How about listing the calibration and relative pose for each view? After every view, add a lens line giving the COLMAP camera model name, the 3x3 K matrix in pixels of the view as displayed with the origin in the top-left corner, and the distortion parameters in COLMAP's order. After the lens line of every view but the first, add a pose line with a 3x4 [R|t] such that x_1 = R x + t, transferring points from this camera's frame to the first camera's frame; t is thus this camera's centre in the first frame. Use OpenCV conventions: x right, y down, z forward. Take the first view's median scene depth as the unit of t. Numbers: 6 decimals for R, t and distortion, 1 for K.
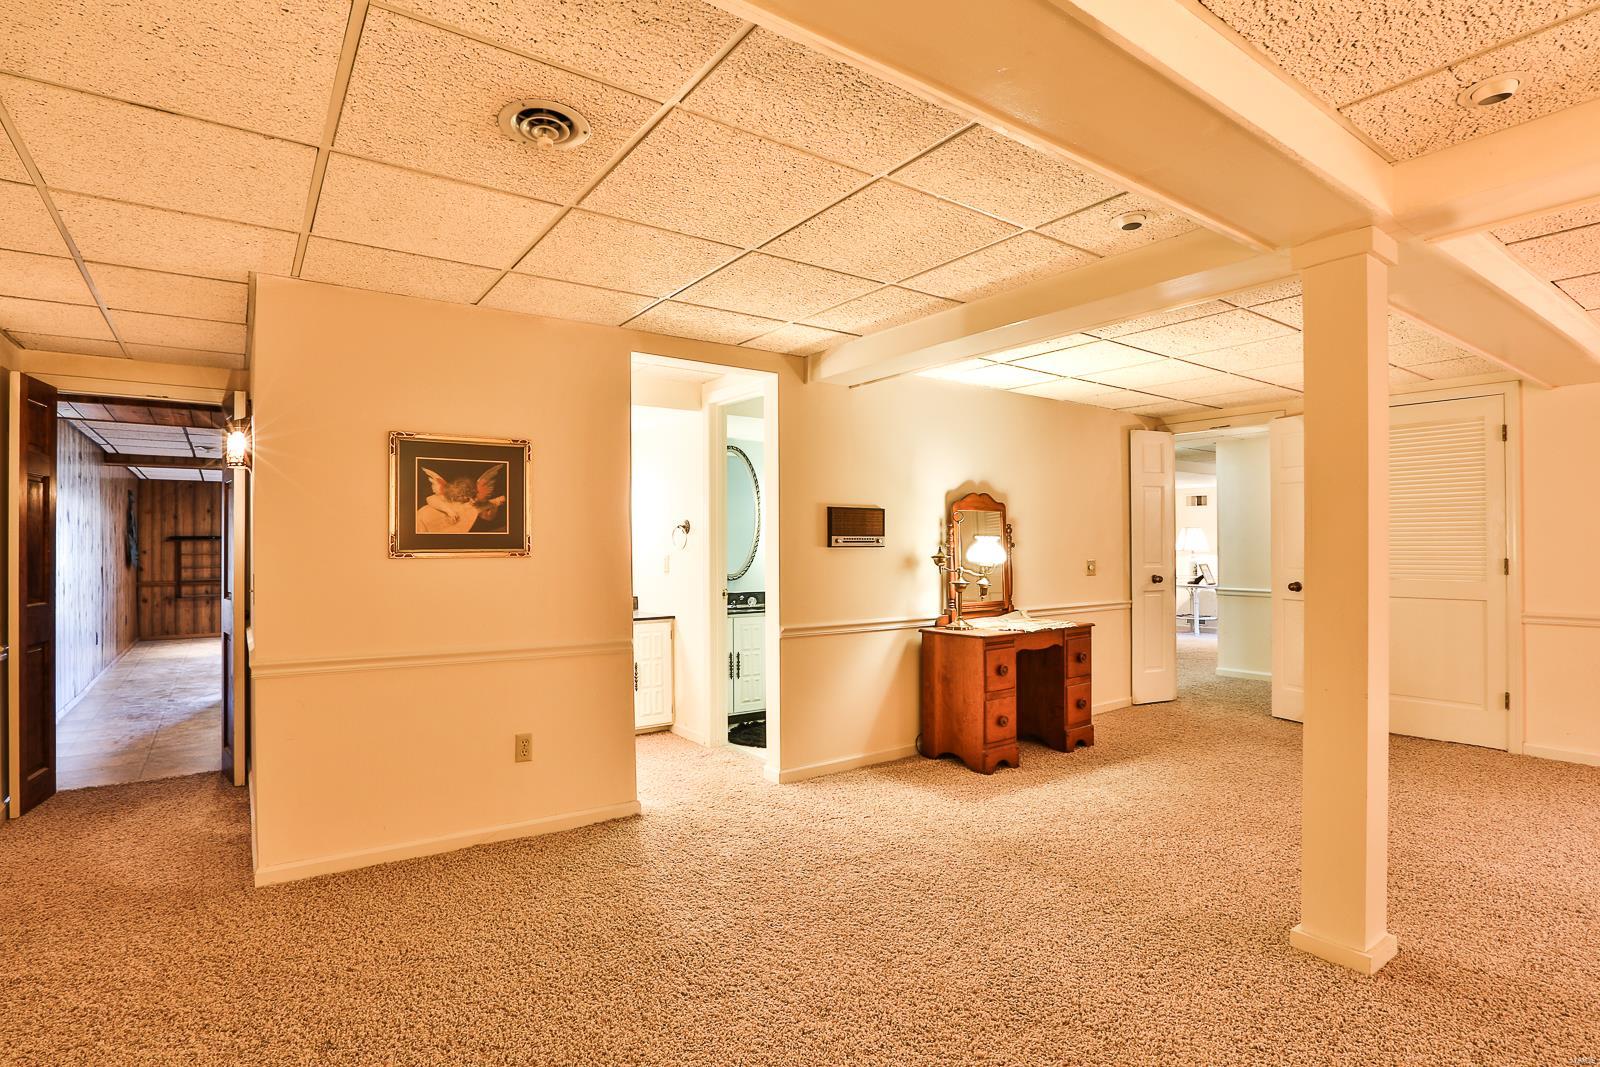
lens RADIAL K [[771.0, 0, 784.2], [0, 771.0, 536.5], [0, 0, 1]] dist [-0.006667, -0.000958]
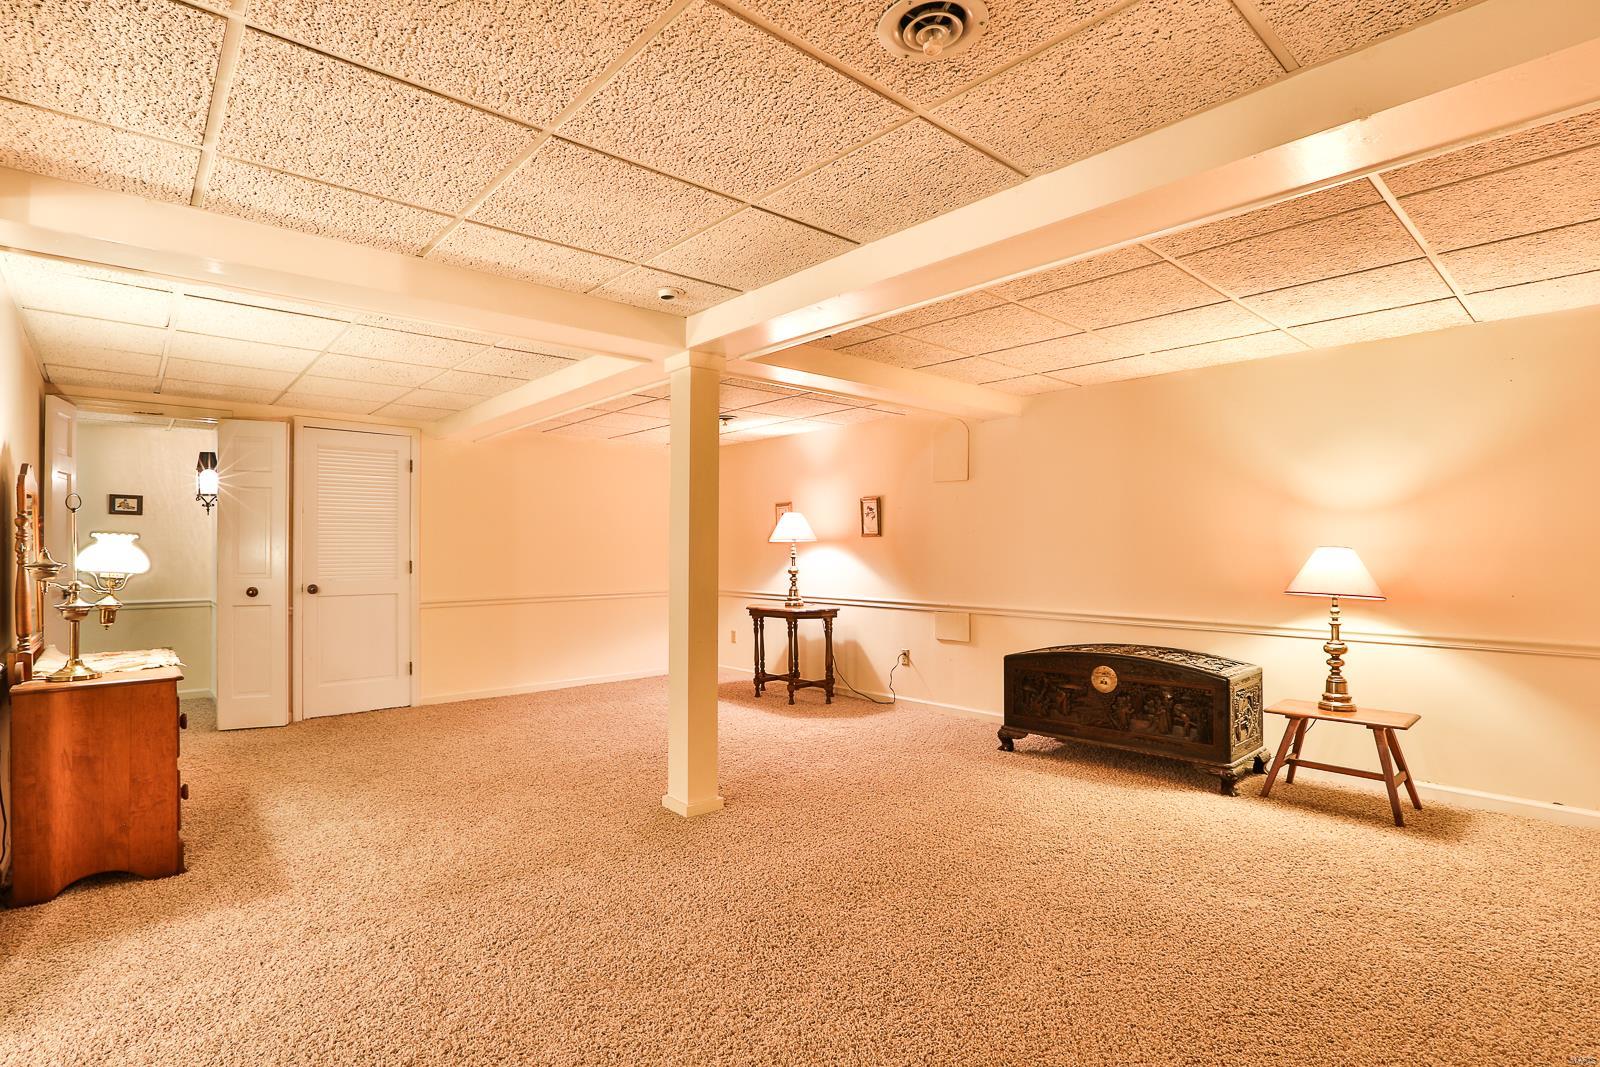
lens RADIAL K [[771.0, 0, 786.6], [0, 771.0, 539.6], [0, 0, 1]] dist [-0.006667, -0.000958]
pose [[-0.088754, 0.019966, 0.995853, -0.449271], [-0.004505, 0.999781, -0.020446, 0.016587], [-0.996043, -0.006301, -0.088645, 0.478720]]
